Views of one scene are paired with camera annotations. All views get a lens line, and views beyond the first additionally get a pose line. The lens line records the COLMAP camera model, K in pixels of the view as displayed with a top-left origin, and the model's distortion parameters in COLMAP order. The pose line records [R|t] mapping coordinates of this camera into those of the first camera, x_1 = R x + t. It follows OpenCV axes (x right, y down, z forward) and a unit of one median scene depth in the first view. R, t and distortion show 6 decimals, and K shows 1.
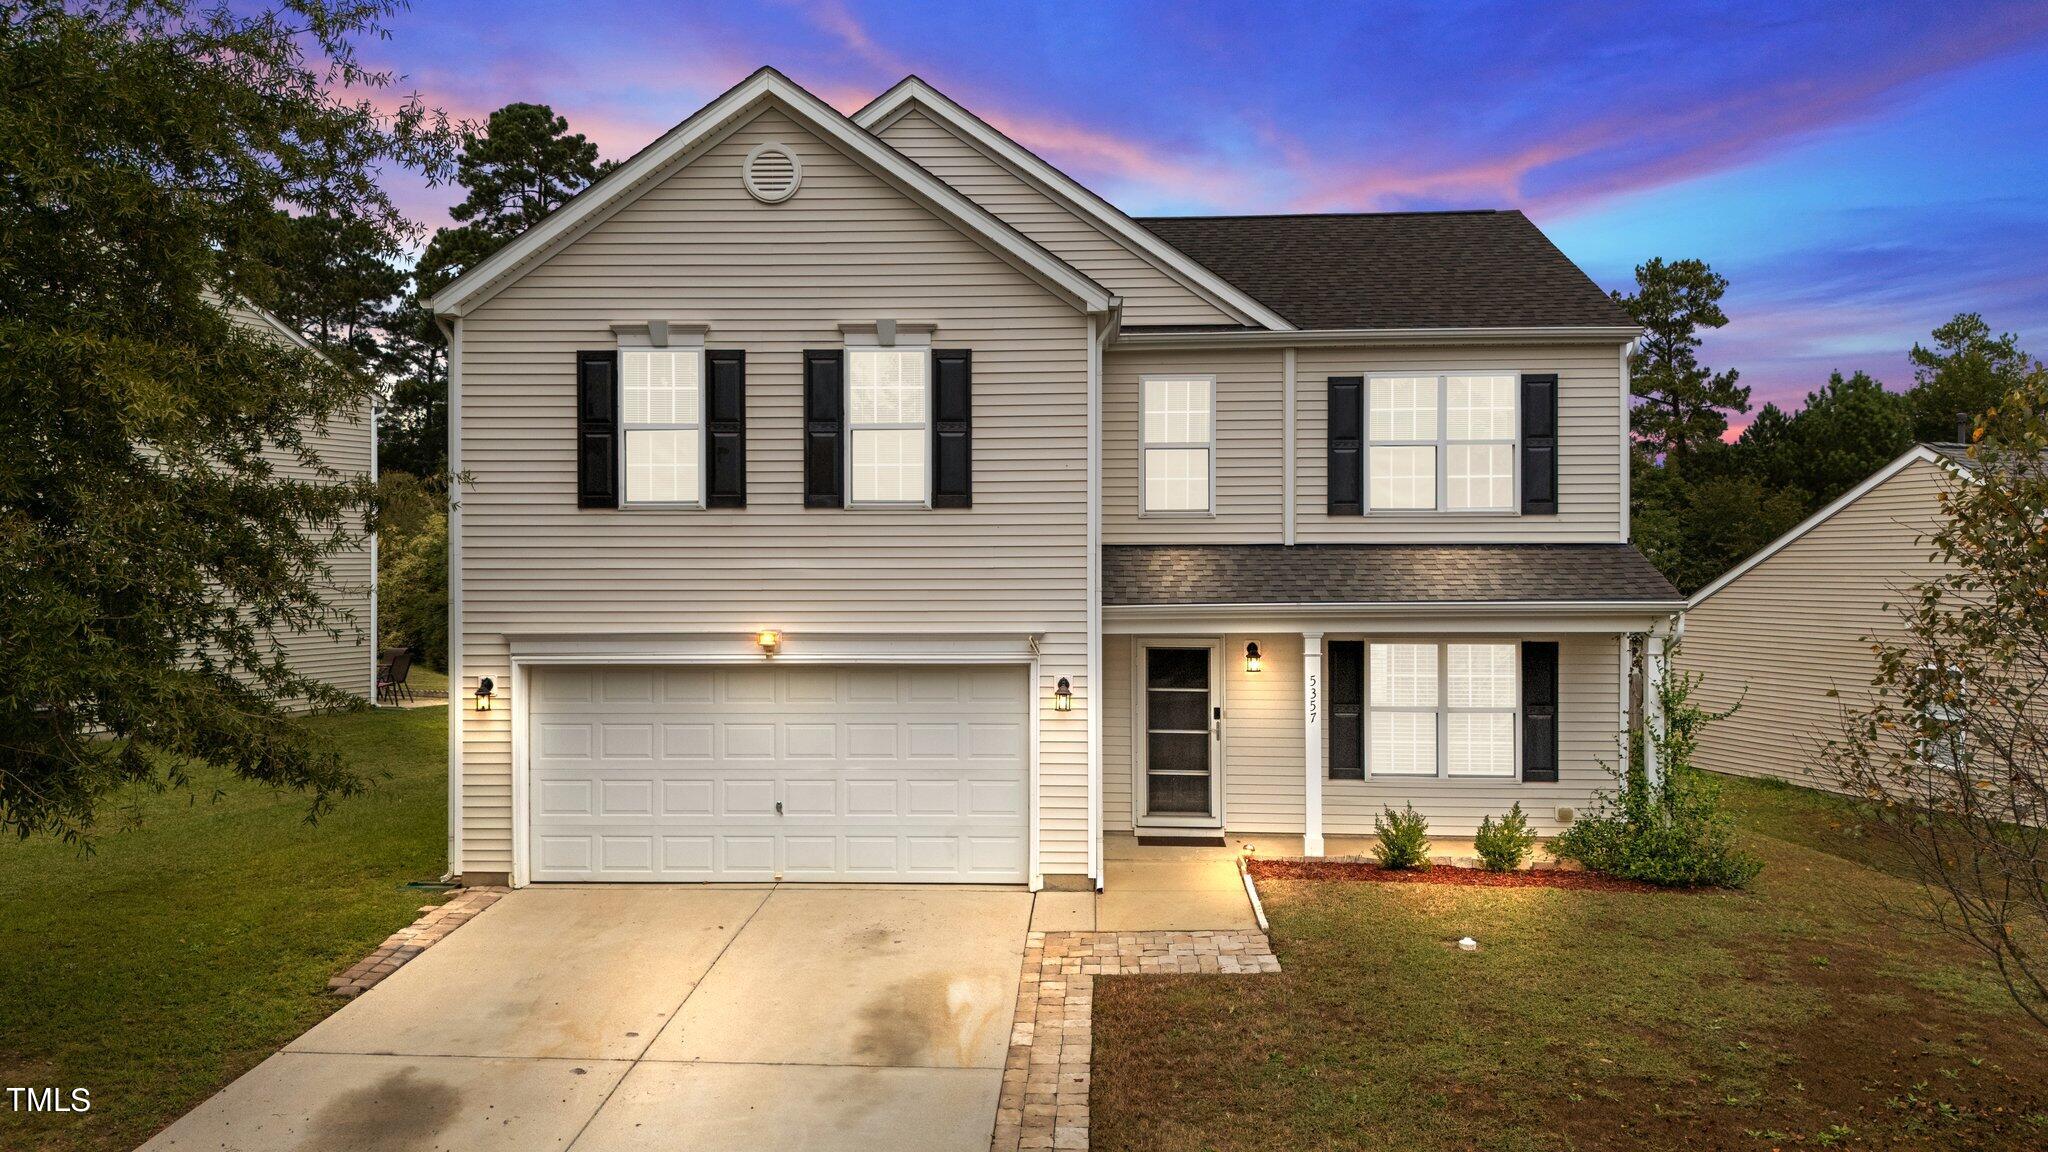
lens RADIAL K [[1537.8, 0, 1012.5], [0, 1537.8, 575.4], [0, 0, 1]] dist [0.047249, -0.053444]
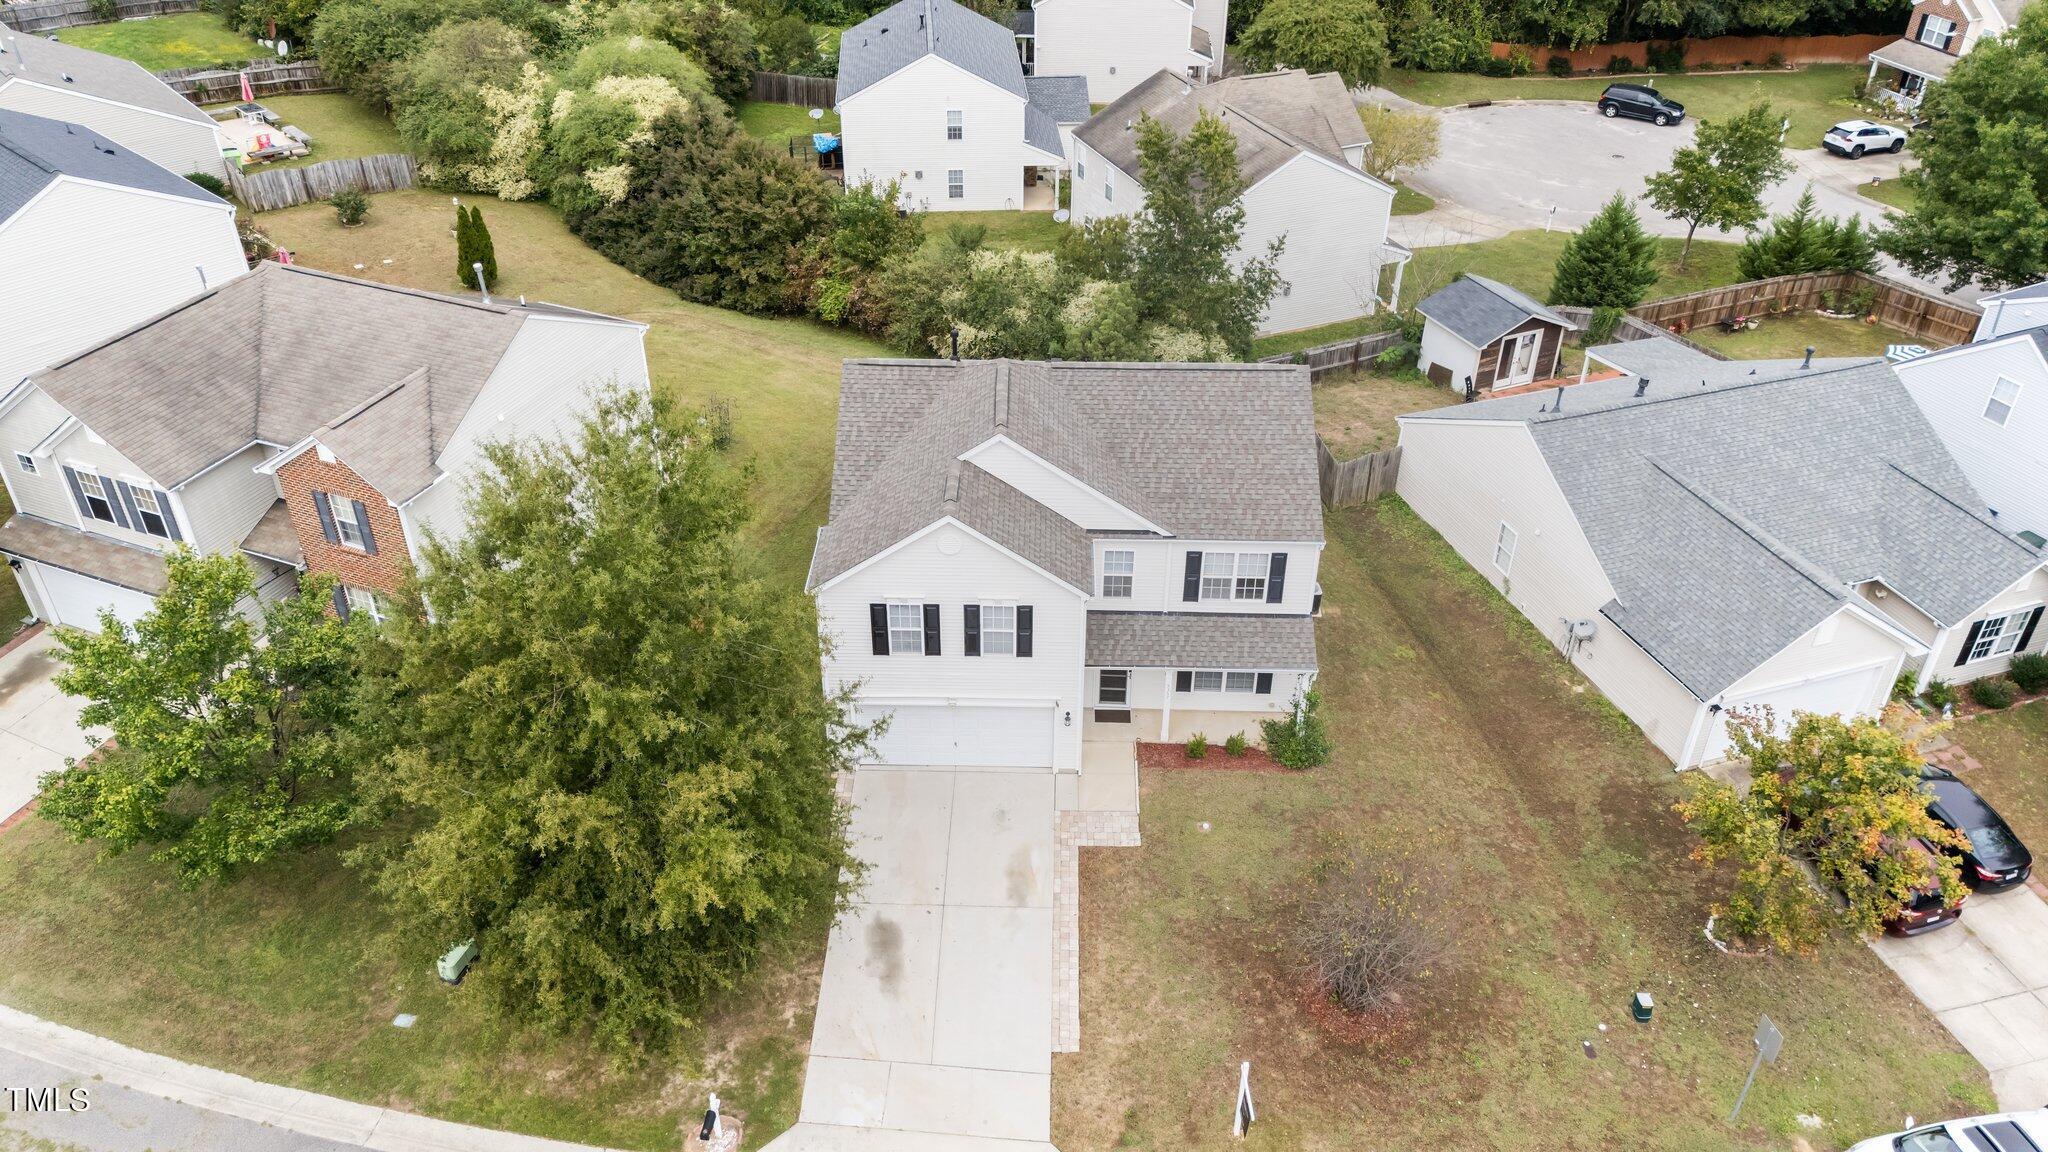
lens RADIAL K [[1537.8, 0, 1011.4], [0, 1537.8, 579.4], [0, 0, 1]] dist [0.047249, -0.053444]
pose [[0.999507, -0.016564, 0.026675, -0.159904], [-0.001731, 0.819175, 0.573541, -2.015566], [-0.031352, -0.573304, 0.818743, -1.232944]]
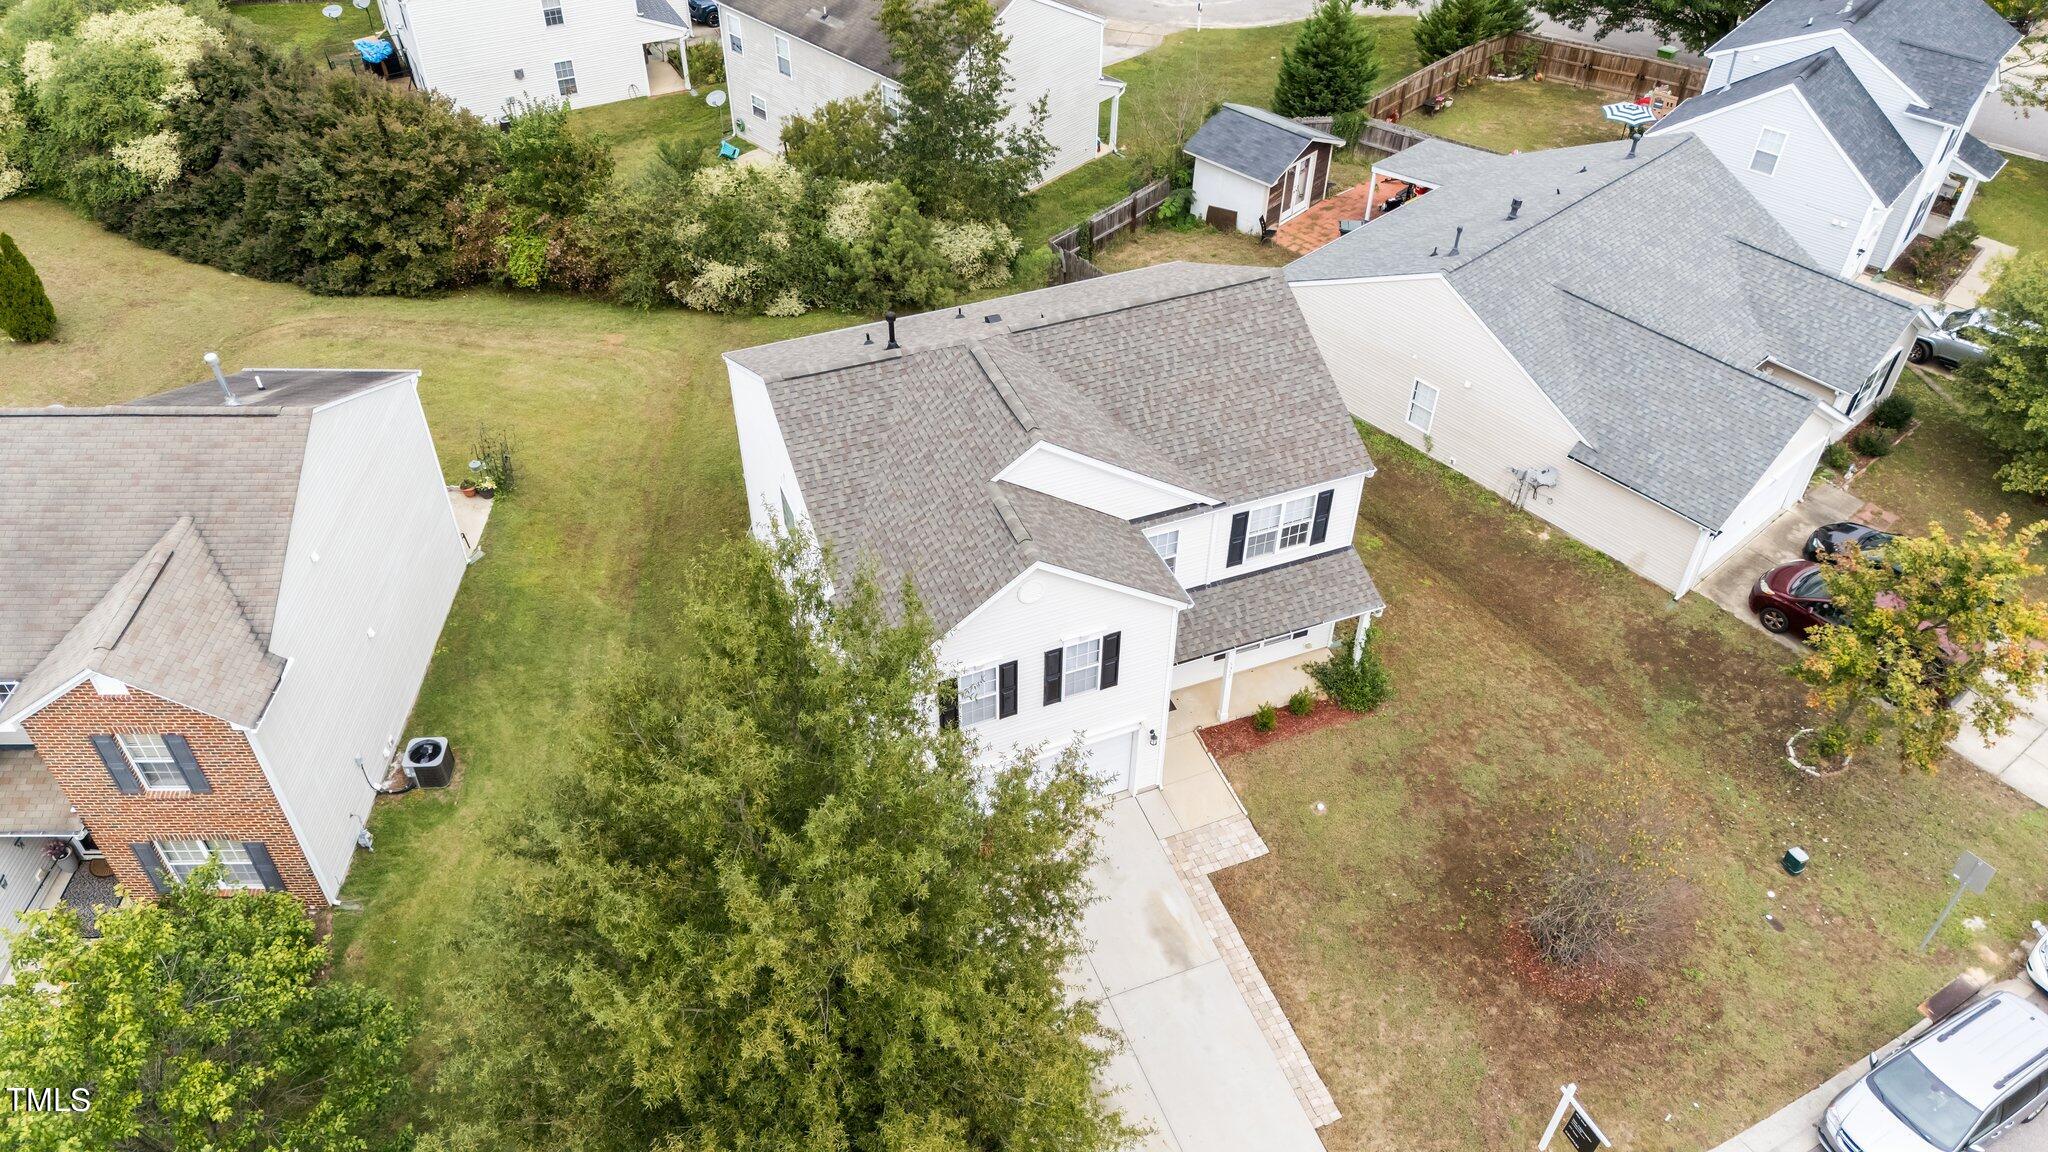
lens RADIAL K [[1537.8, 0, 1045.2], [0, 1537.8, 580.8], [0, 0, 1]] dist [0.047249, -0.053444]
pose [[0.903987, -0.277609, 0.325178, -0.978878], [-0.011058, 0.745110, 0.666850, -1.995235], [-0.427417, -0.606420, 0.670500, -0.365601]]
